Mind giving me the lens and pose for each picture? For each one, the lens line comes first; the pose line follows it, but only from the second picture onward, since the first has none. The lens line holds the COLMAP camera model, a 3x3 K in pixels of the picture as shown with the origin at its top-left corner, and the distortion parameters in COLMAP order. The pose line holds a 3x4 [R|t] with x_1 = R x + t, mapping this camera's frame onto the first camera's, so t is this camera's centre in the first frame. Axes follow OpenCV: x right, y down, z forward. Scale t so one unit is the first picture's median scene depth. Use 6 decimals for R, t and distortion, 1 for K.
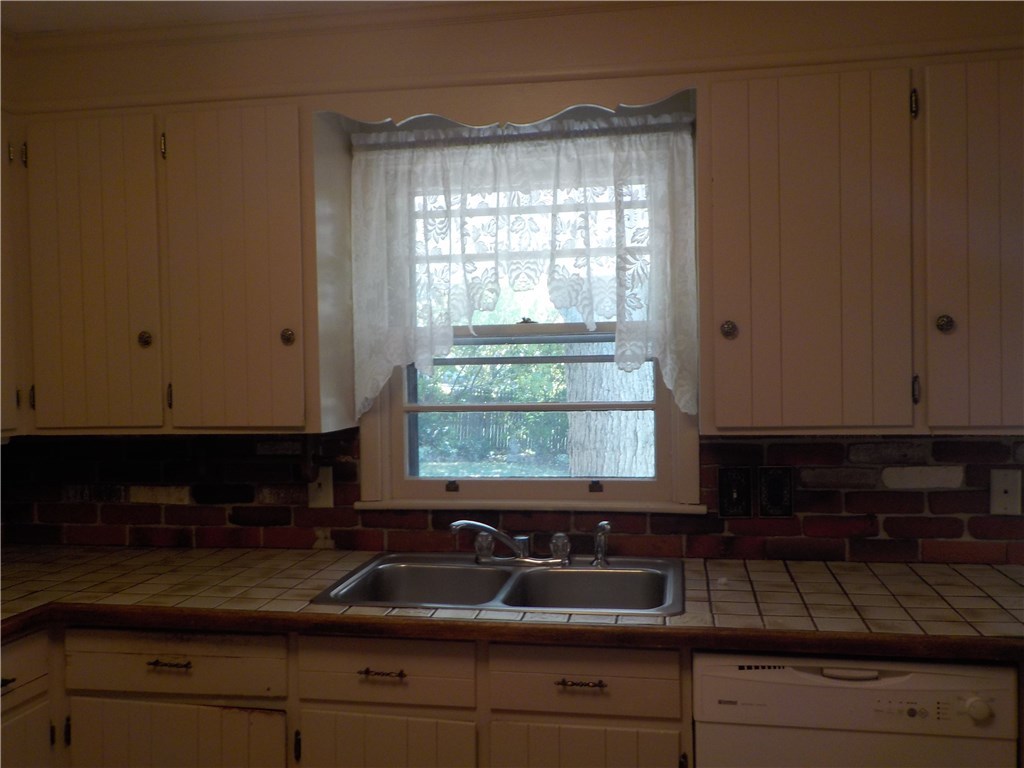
lens RADIAL K [[956.3, 0, 505.1], [0, 956.3, 384.0], [0, 0, 1]] dist [0.028613, -0.008157]
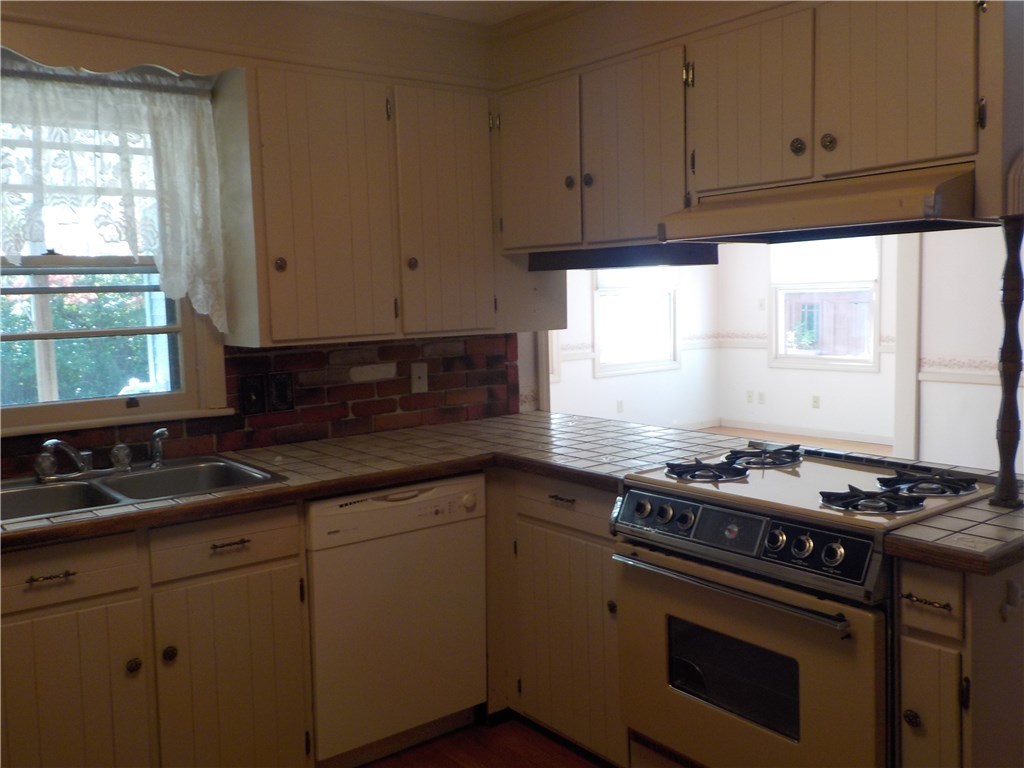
lens RADIAL K [[956.3, 0, 505.1], [0, 956.3, 384.0], [0, 0, 1]] dist [0.028613, -0.008157]
pose [[0.664413, -0.074478, 0.743646, -0.479658], [0.030682, 0.996901, 0.072430, 0.017674], [-0.746736, -0.025307, 0.664639, -0.083125]]
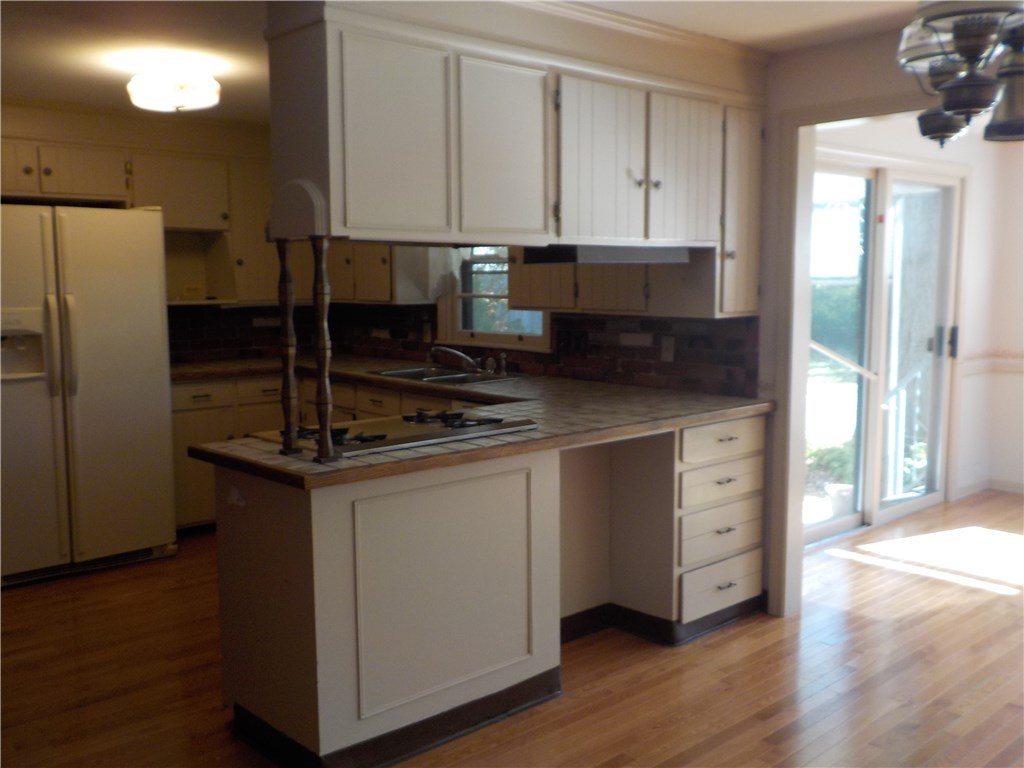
lens RADIAL K [[956.3, 0, 505.1], [0, 956.3, 384.0], [0, 0, 1]] dist [0.028613, -0.008157]
pose [[0.789958, 0.084048, -0.607373, 1.334007], [-0.023260, 0.993956, 0.107291, -0.008799], [0.612719, -0.070628, 0.787139, -0.591686]]
